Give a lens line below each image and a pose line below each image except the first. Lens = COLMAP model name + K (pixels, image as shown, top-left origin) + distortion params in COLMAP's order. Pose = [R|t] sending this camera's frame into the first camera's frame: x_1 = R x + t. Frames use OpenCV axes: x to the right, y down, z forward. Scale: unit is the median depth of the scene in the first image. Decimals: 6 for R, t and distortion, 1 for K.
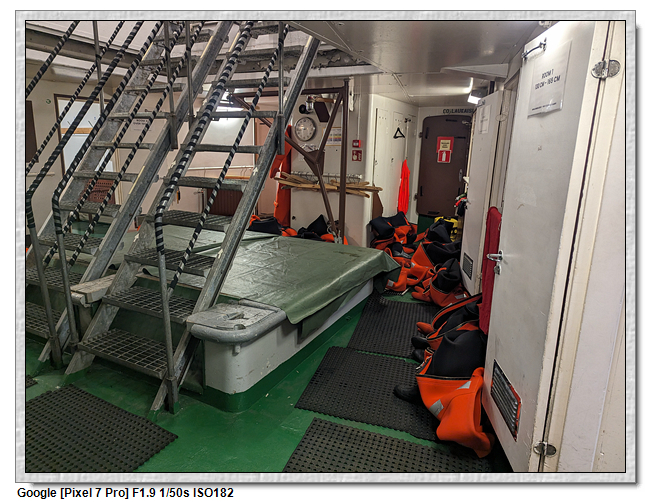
lens RADIAL K [[419.0, 0, 323.3], [0, 419.0, 244.6], [0, 0, 1]] dist [0.058768, -0.042926]
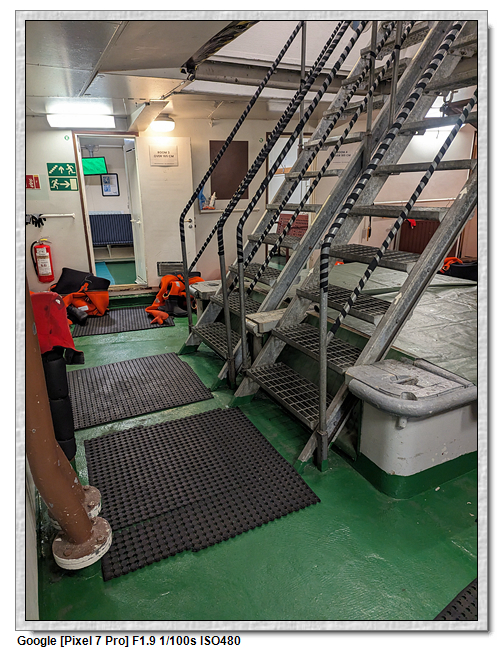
lens RADIAL K [[419.0, 0, 244.1], [0, 419.0, 316.3], [0, 0, 1]] dist [0.058768, -0.042926]
pose [[0.809955, 0.134777, -0.570796, -0.016920], [-0.094430, 0.990508, 0.099884, 0.001970], [0.578840, -0.027001, 0.814994, 0.158853]]
